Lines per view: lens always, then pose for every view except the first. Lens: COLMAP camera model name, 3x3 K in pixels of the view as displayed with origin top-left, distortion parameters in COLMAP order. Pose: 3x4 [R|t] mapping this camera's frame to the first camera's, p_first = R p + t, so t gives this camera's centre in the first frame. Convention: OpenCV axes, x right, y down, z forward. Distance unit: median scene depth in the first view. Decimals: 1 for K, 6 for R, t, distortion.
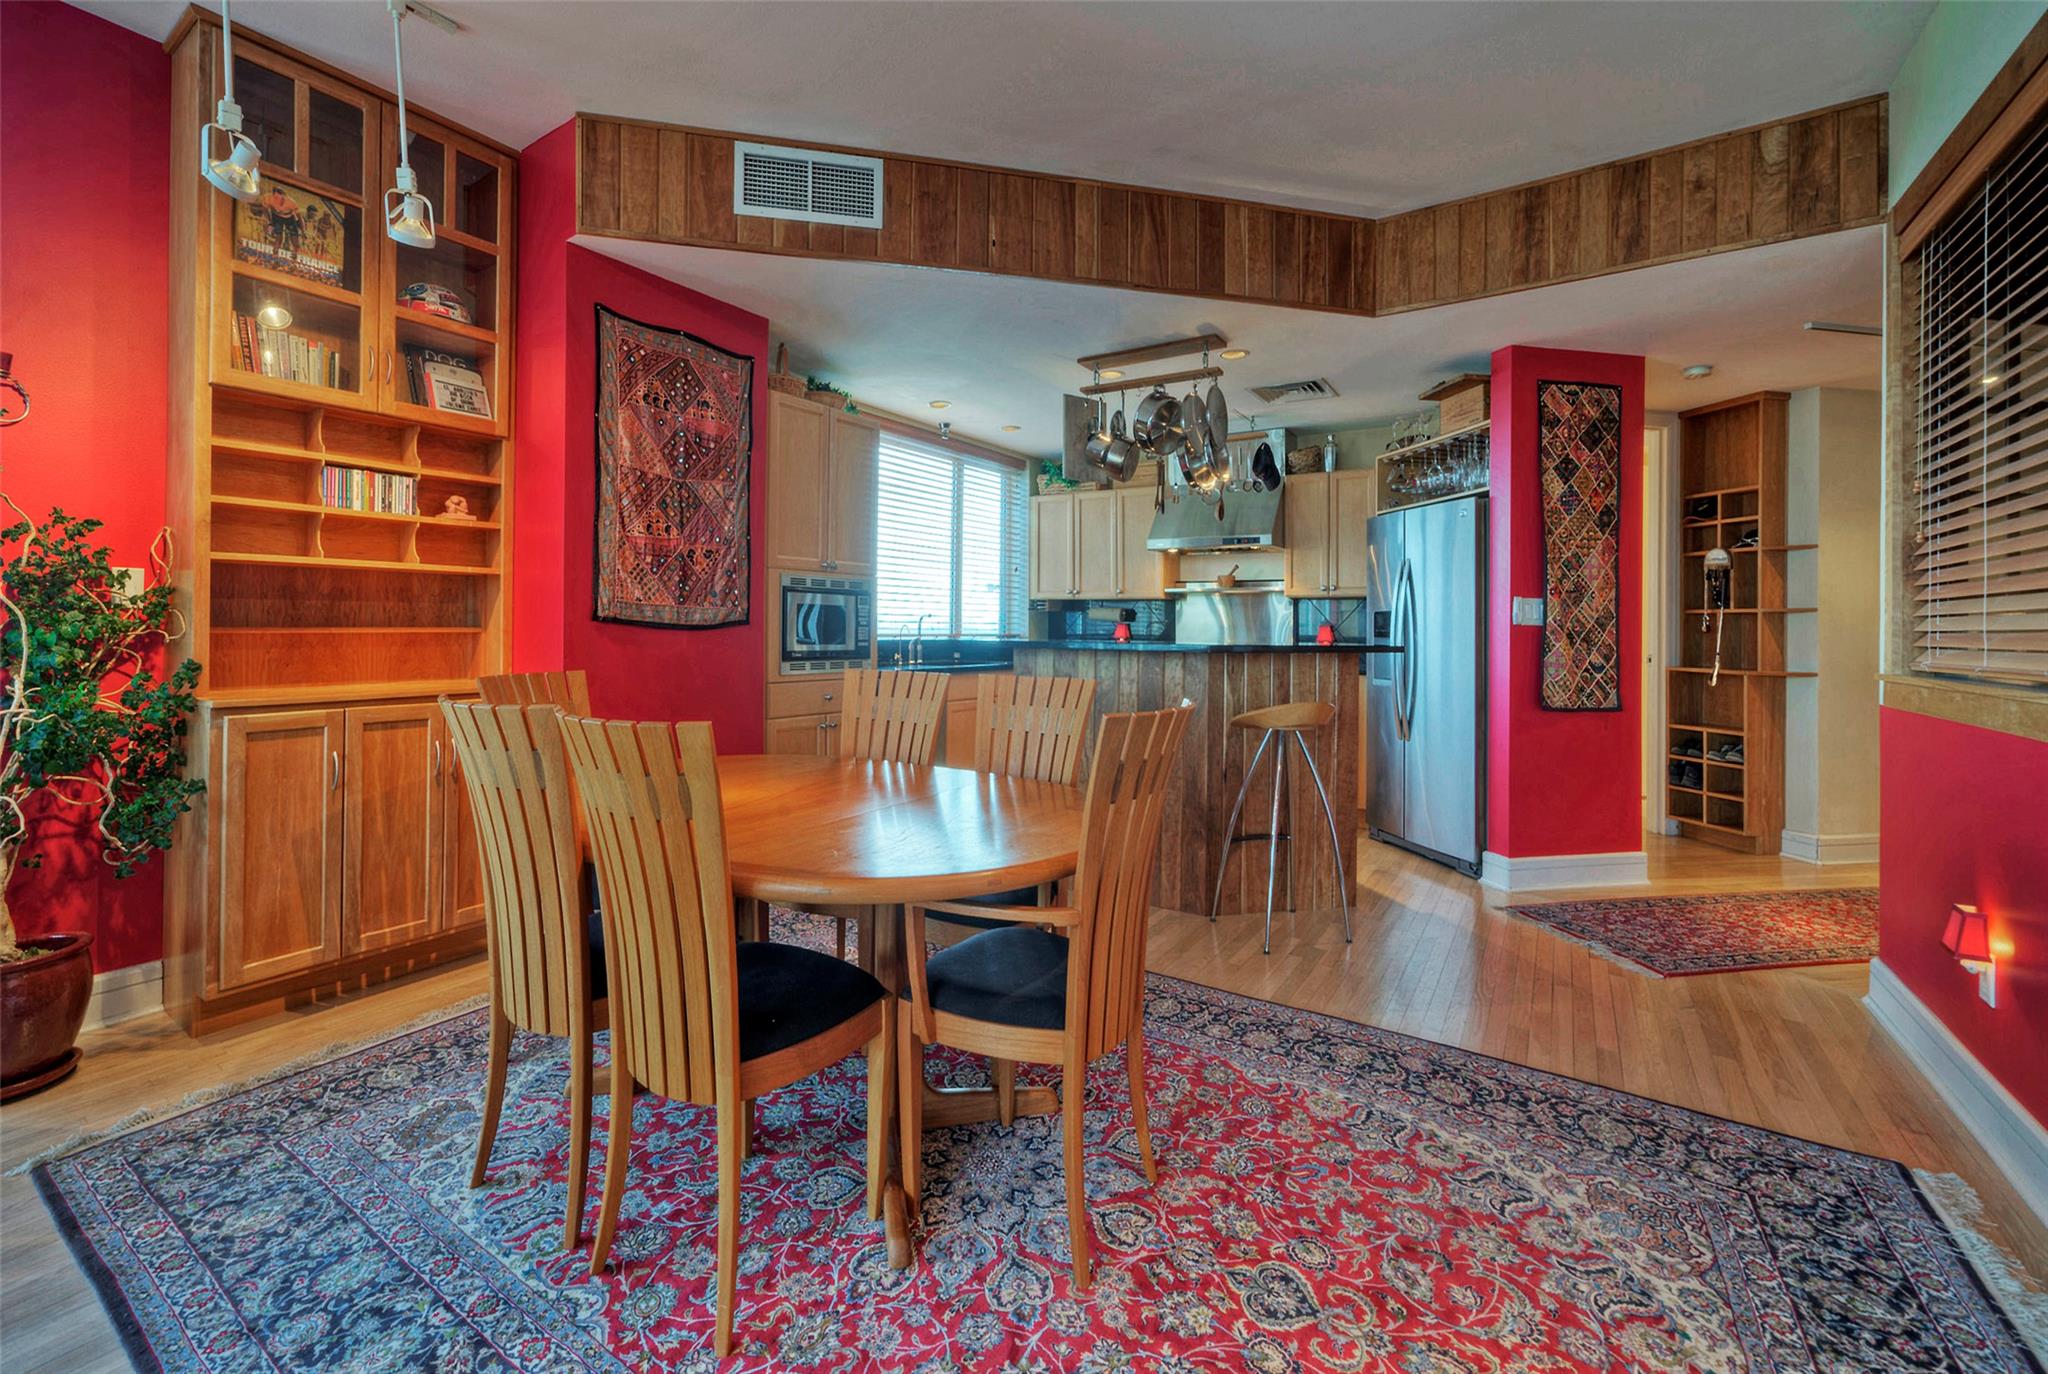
lens RADIAL K [[843.1, 0, 1022.8], [0, 843.1, 634.2], [0, 0, 1]] dist [0.000517, 0.000136]
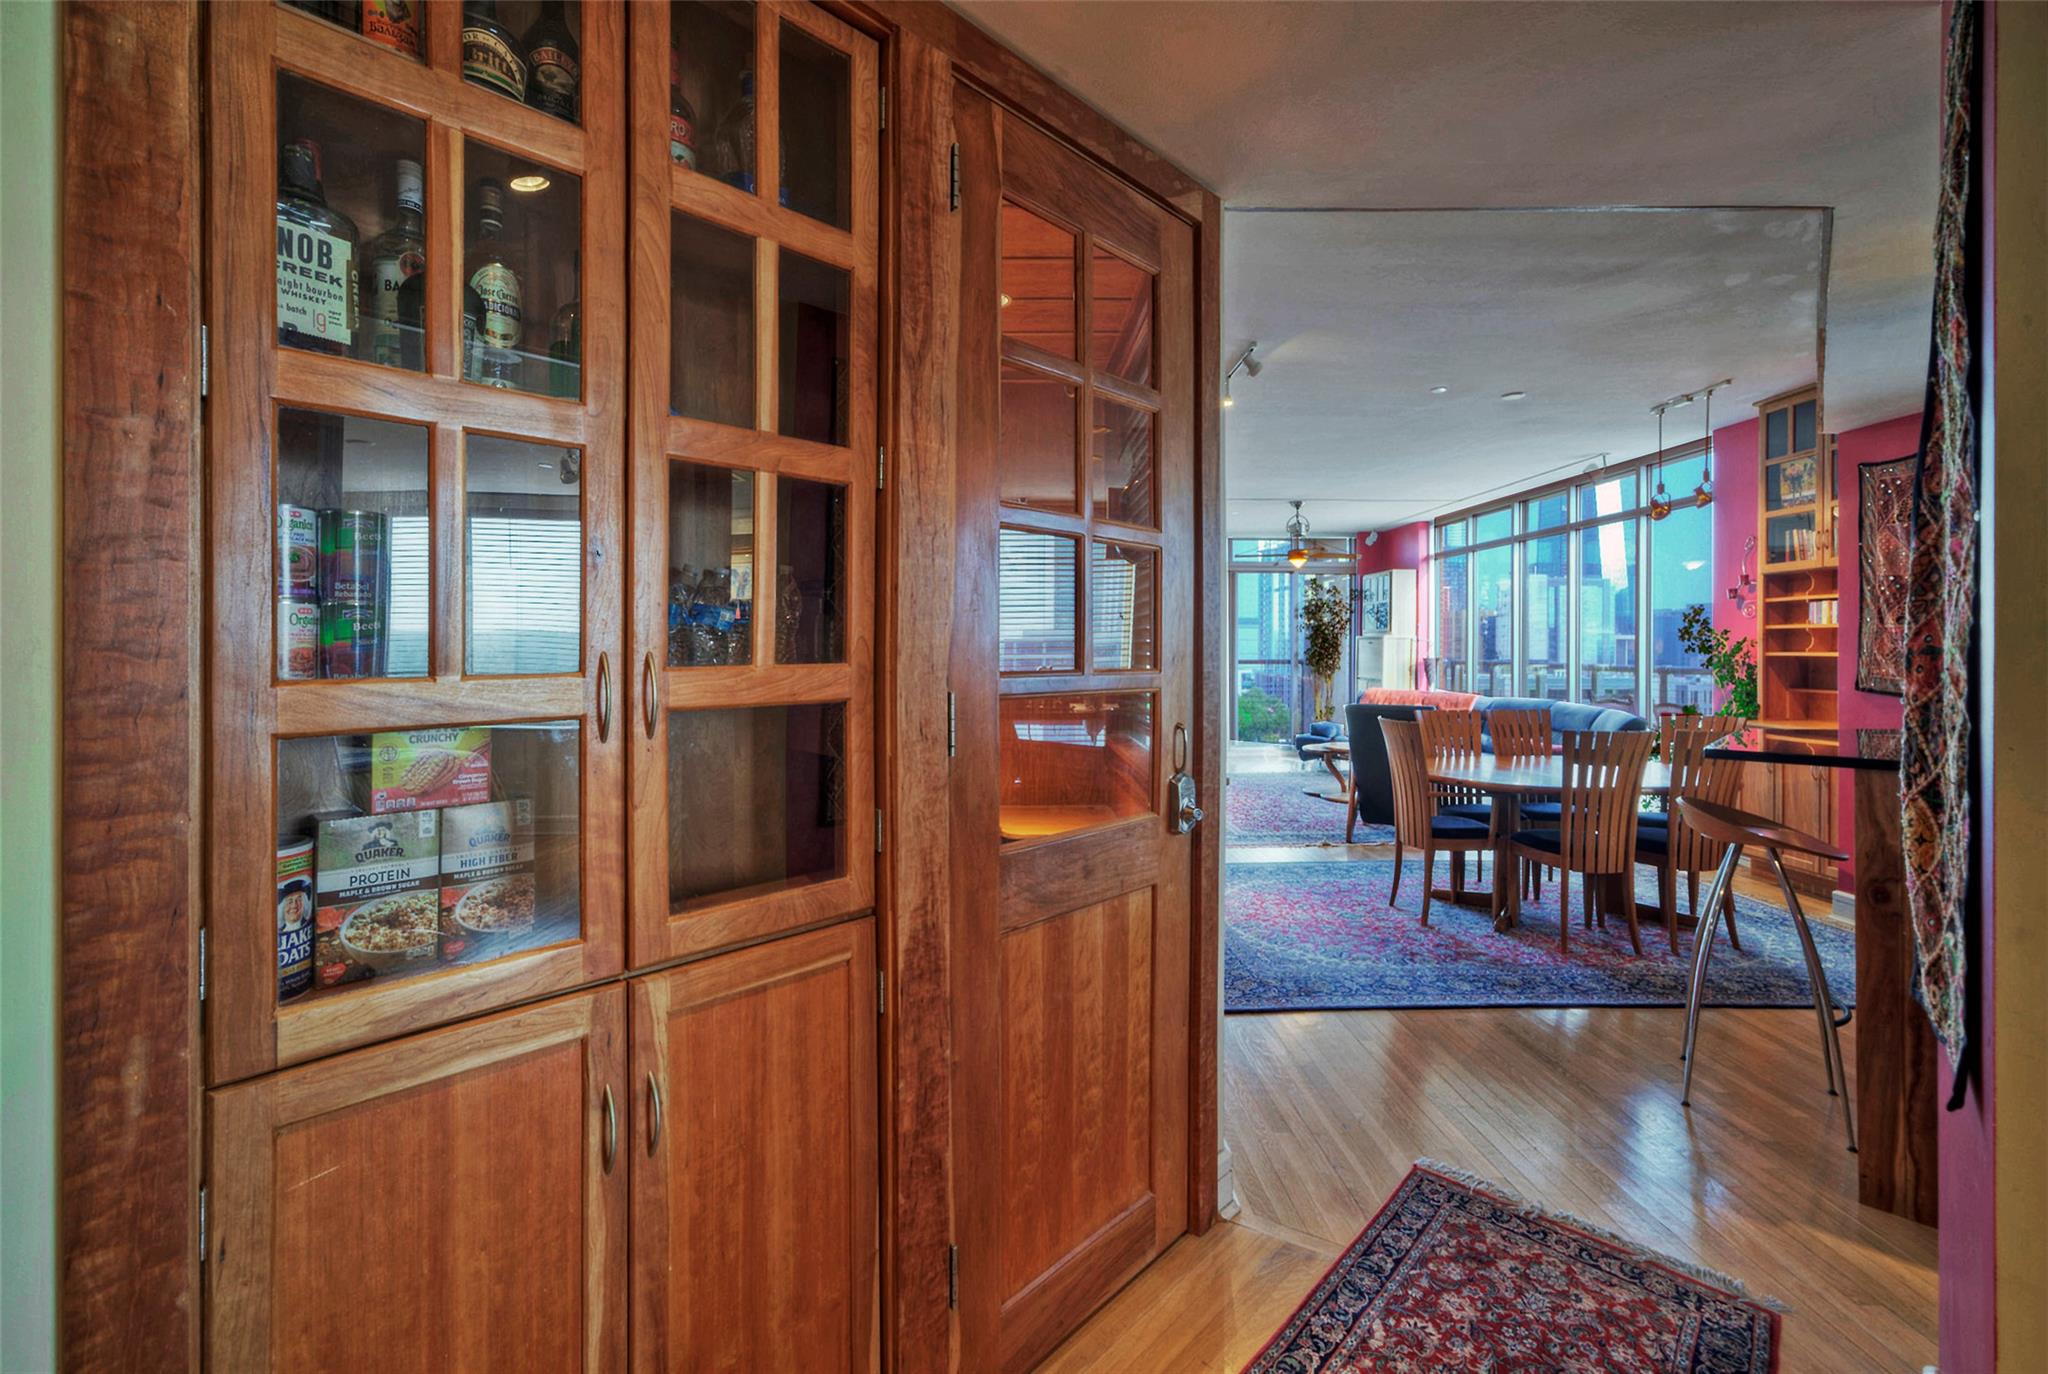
lens RADIAL K [[843.1, 0, 1022.8], [0, 843.1, 634.2], [0, 0, 1]] dist [0.000517, 0.000136]
pose [[-0.834732, -0.017953, -0.550364, 0.876479], [-0.010558, 0.999806, -0.016600, -0.042422], [0.550556, -0.008046, -0.834760, 0.854792]]
